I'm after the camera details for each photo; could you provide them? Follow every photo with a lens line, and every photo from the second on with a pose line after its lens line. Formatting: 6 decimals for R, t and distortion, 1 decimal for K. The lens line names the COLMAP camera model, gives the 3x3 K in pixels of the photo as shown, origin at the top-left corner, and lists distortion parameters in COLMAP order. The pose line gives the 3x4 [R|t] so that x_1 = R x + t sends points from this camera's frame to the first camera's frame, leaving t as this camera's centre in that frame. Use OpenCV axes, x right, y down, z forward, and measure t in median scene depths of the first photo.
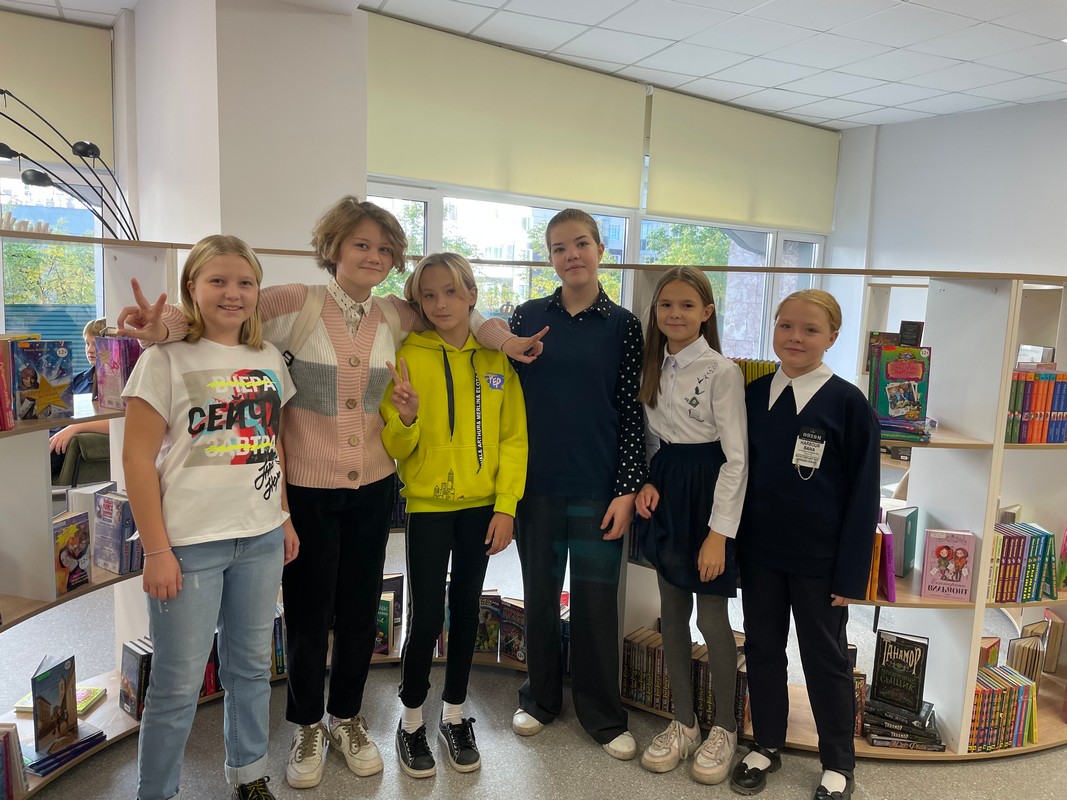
lens RADIAL K [[790.7, 0, 533.5], [0, 790.7, 400.0], [0, 0, 1]] dist [0.009432, 0.002434]
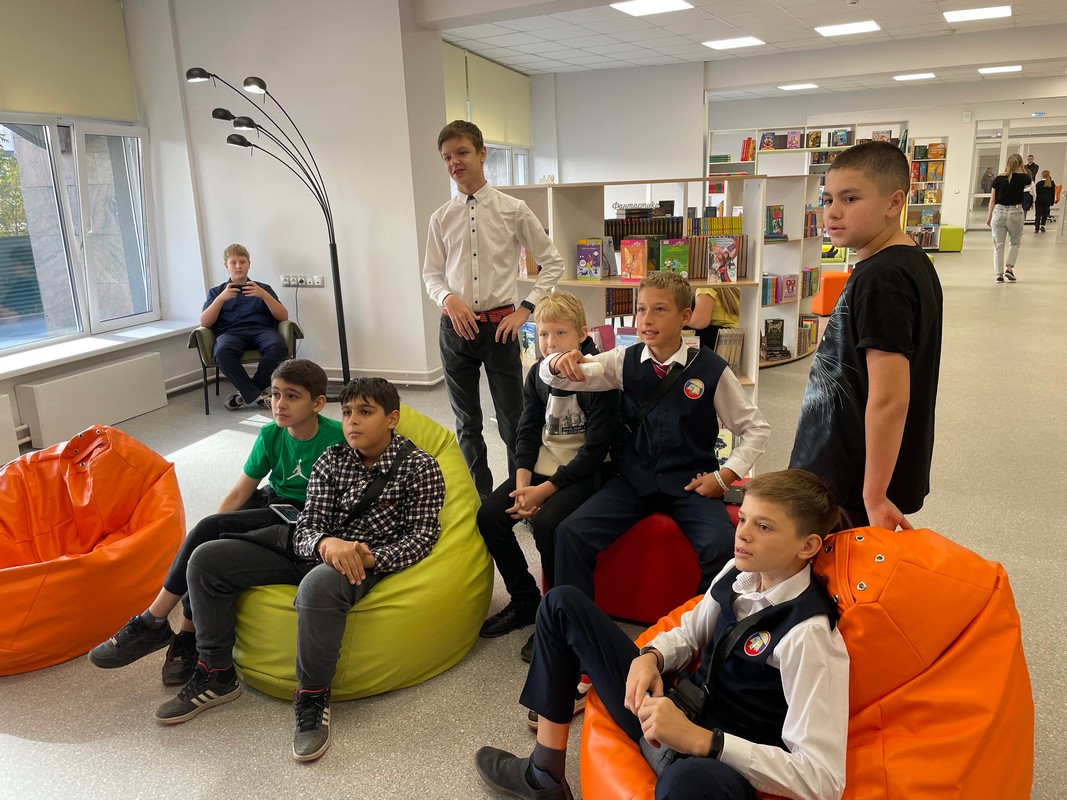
lens RADIAL K [[790.7, 0, 533.5], [0, 790.7, 400.0], [0, 0, 1]] dist [0.009432, 0.002434]
pose [[0.801570, -0.215005, 0.557906, -1.690662], [0.145715, 0.975220, 0.166473, 0.006636], [-0.579873, -0.052144, 0.813036, -0.675976]]
